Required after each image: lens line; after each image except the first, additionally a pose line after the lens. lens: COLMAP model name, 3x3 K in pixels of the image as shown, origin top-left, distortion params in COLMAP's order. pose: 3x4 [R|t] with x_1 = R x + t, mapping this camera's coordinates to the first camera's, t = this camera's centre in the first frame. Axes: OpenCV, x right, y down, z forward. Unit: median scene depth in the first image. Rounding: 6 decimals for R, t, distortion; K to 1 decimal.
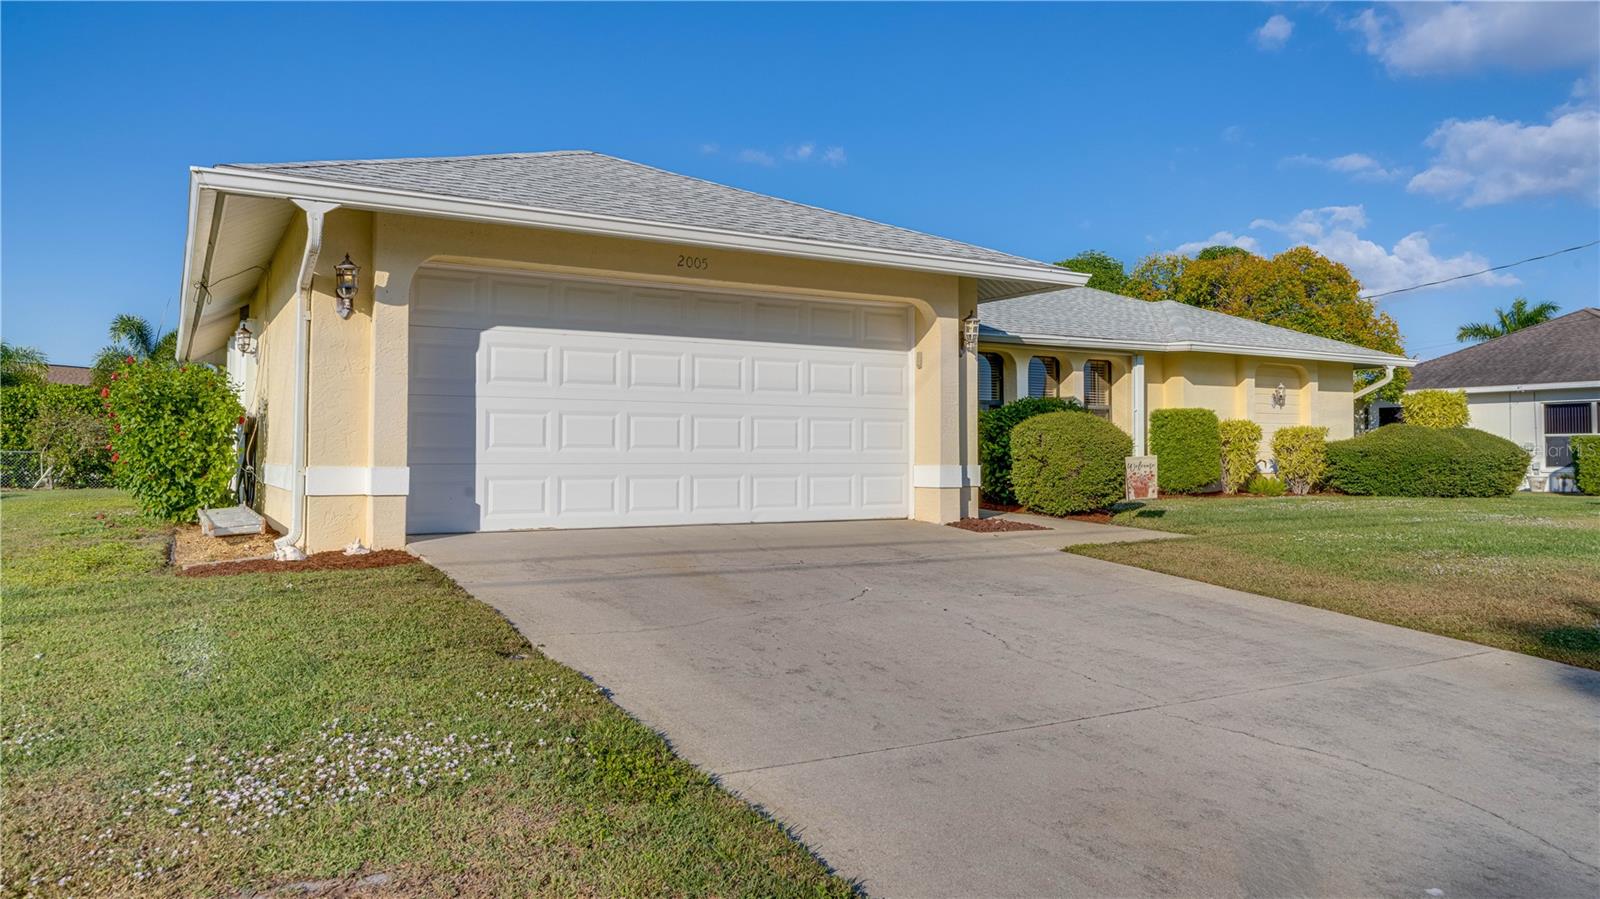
lens RADIAL K [[1101.0, 0, 800.4], [0, 1101.0, 446.5], [0, 0, 1]] dist [0.009831, 0.001115]
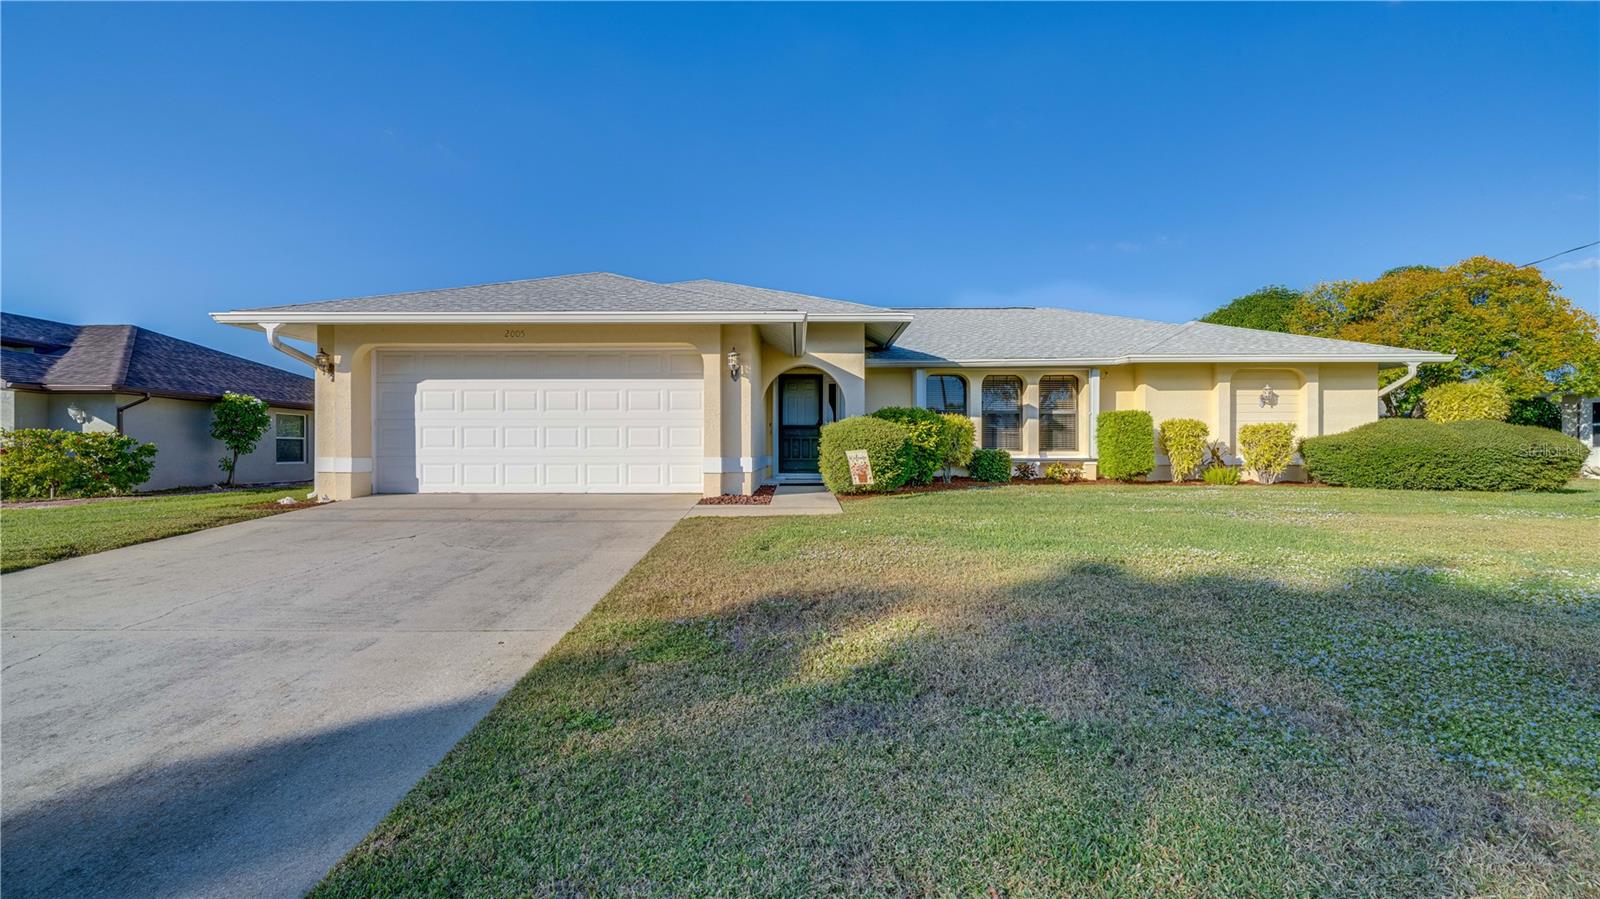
lens RADIAL K [[647.8, 0, 800.0], [0, 647.8, 452.1], [0, 0, 1]] dist [-0.001016, 0.000354]
pose [[0.857464, -0.001693, -0.514541, 0.400436], [0.007086, 0.999939, 0.008519, 0.002319], [0.514495, -0.010950, 0.857423, 0.201930]]
